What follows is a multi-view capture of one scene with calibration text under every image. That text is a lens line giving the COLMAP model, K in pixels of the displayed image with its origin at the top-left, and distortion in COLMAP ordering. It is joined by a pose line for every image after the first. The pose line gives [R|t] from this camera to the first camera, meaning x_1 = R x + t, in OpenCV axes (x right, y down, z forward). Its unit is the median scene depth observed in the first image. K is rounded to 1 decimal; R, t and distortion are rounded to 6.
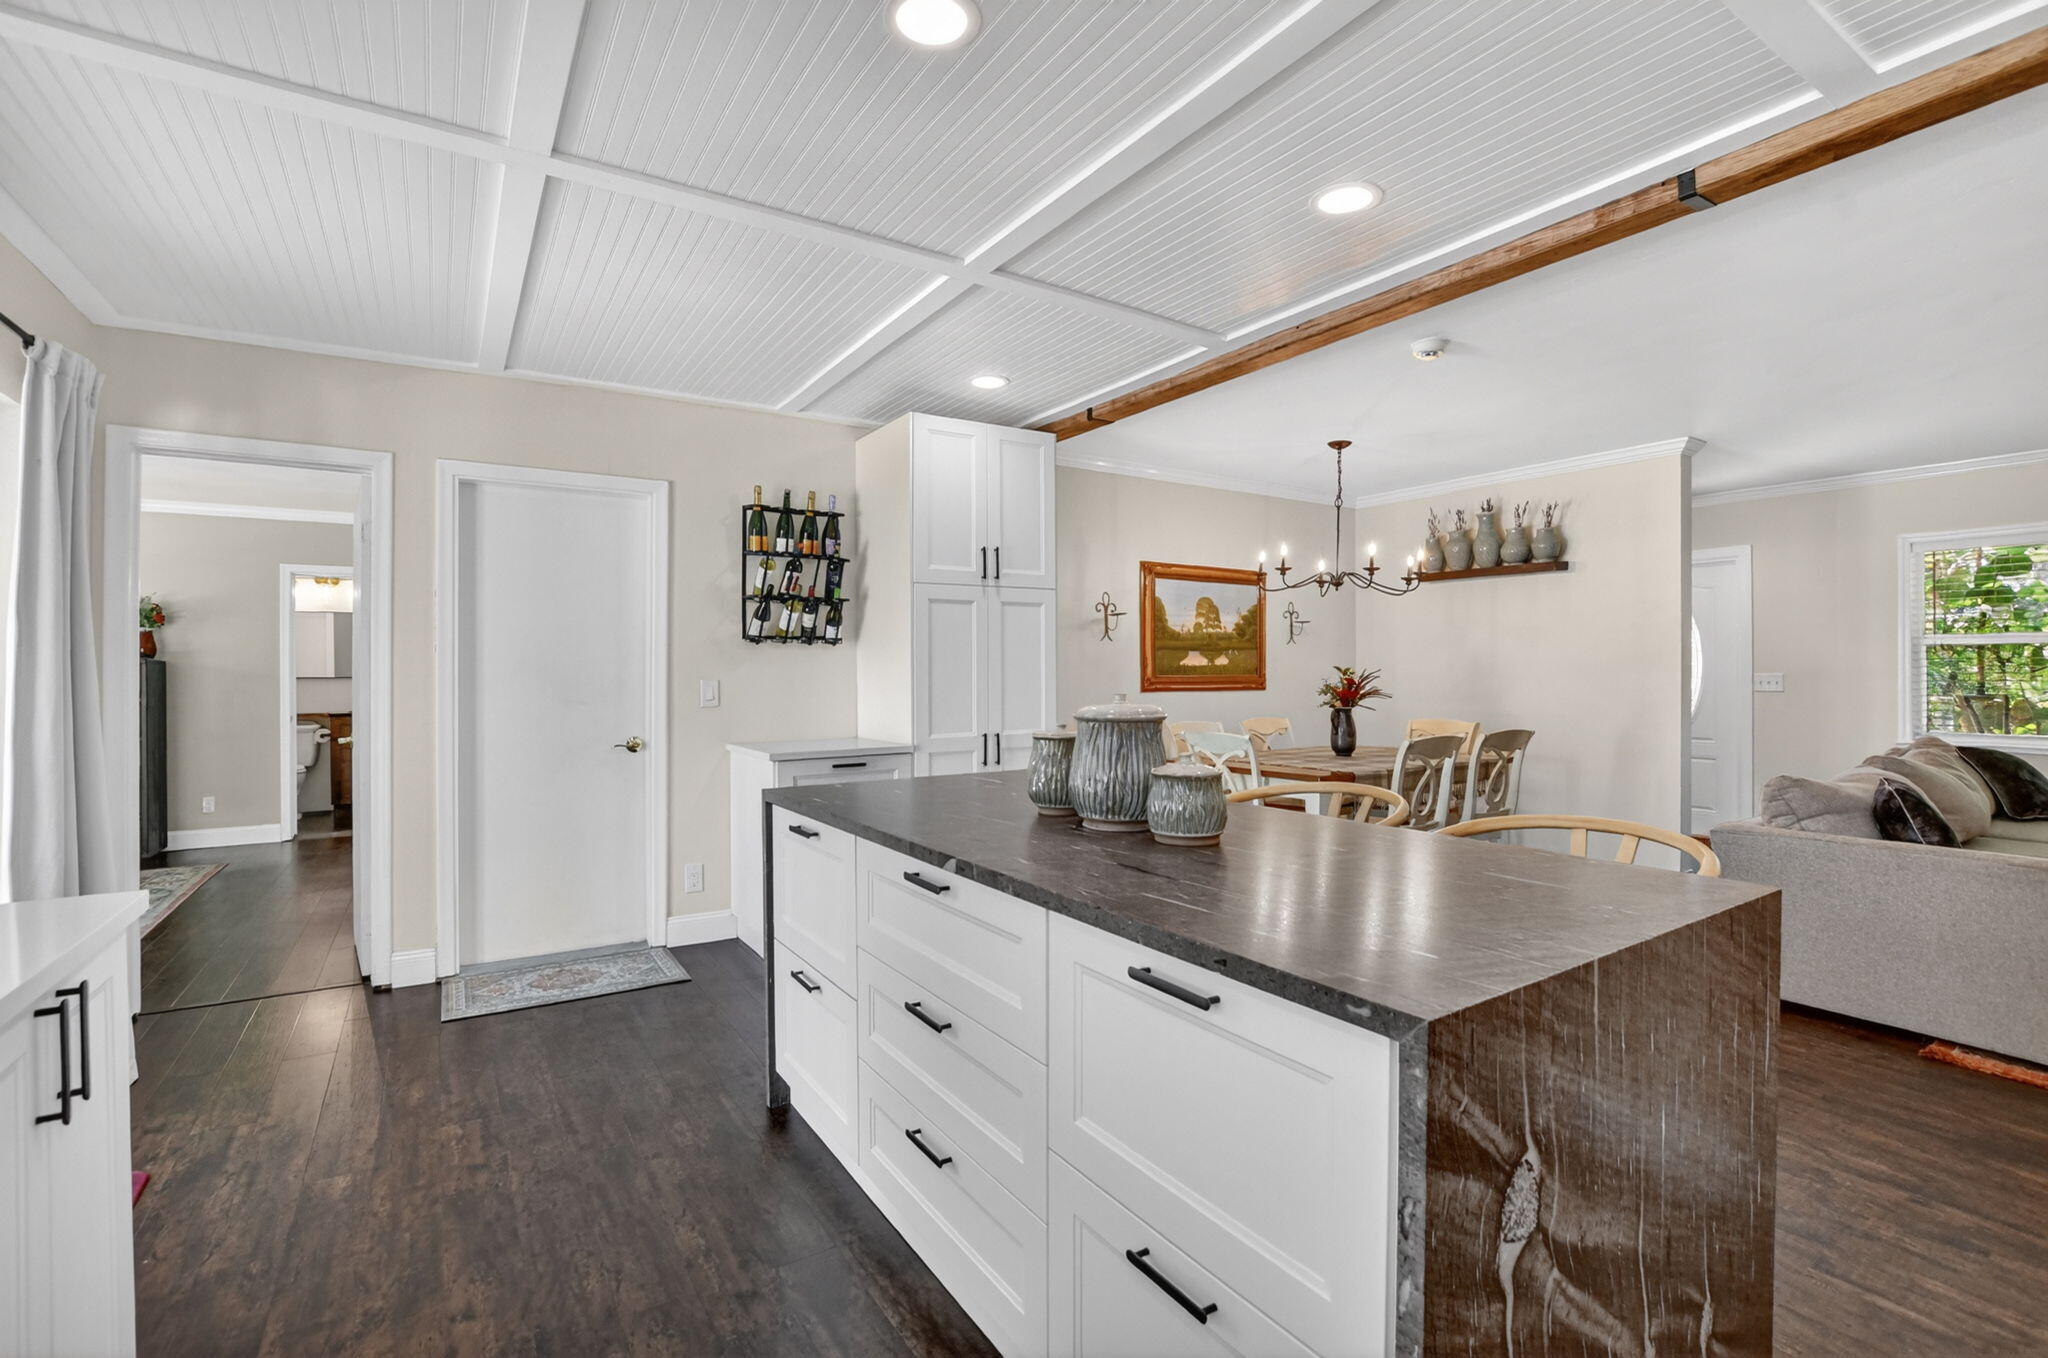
lens RADIAL K [[905.5, 0, 1026.2], [0, 905.5, 667.1], [0, 0, 1]] dist [-0.024274, 0.001255]
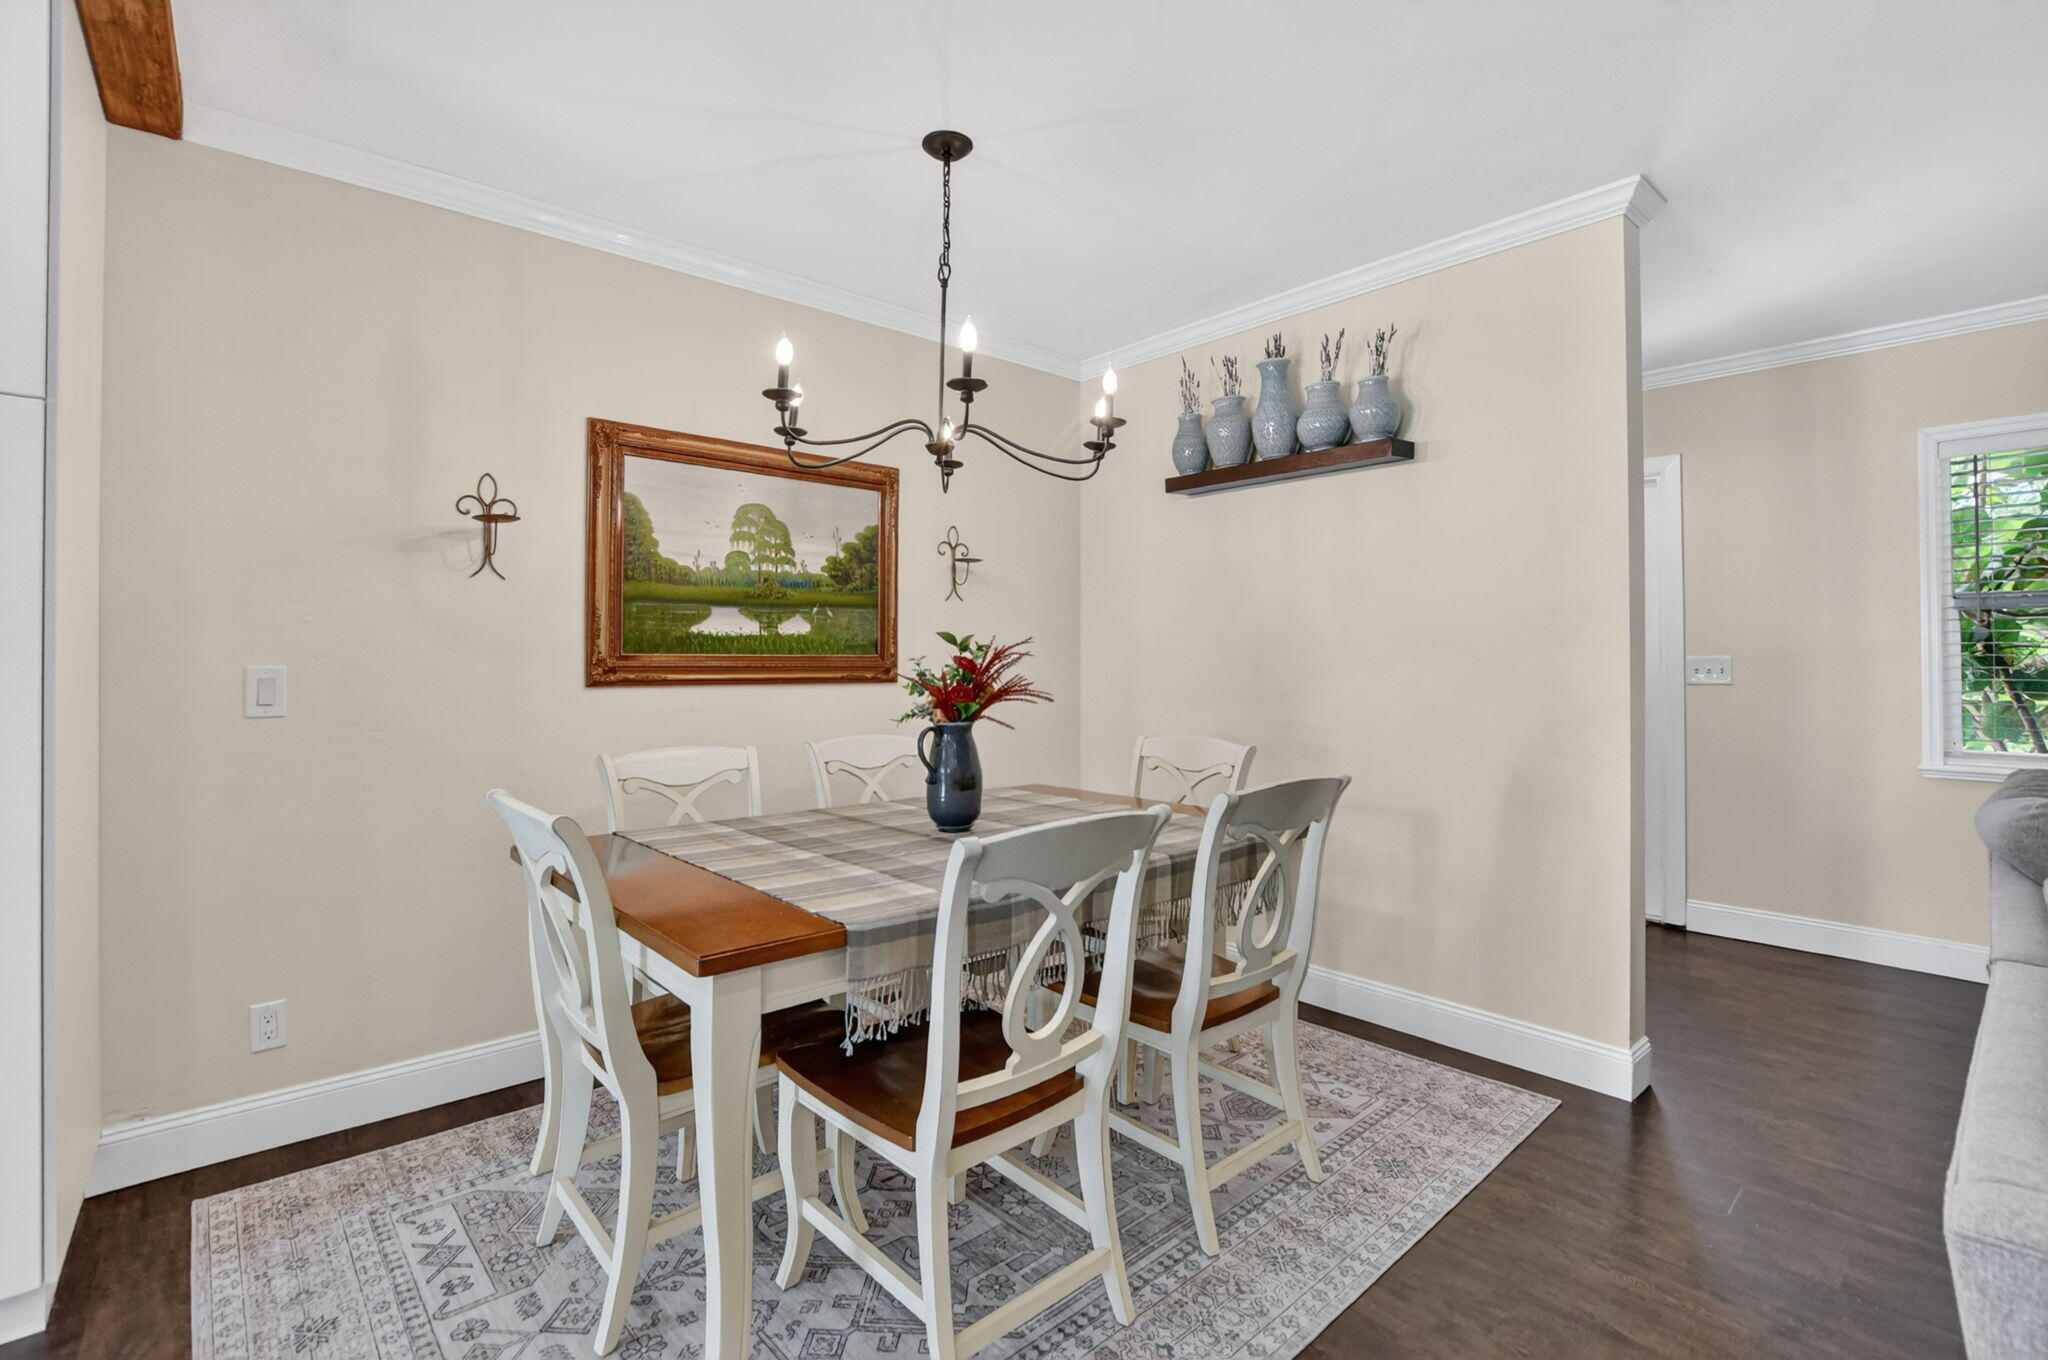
lens RADIAL K [[932.0, 0, 1011.4], [0, 932.0, 647.8], [0, 0, 1]] dist [-0.030268, 0.003640]
pose [[0.989644, 0.003903, 0.143491, 0.277852], [-0.002442, 0.999943, -0.010359, 0.010780], [-0.143524, 0.009902, 0.989597, 0.473046]]
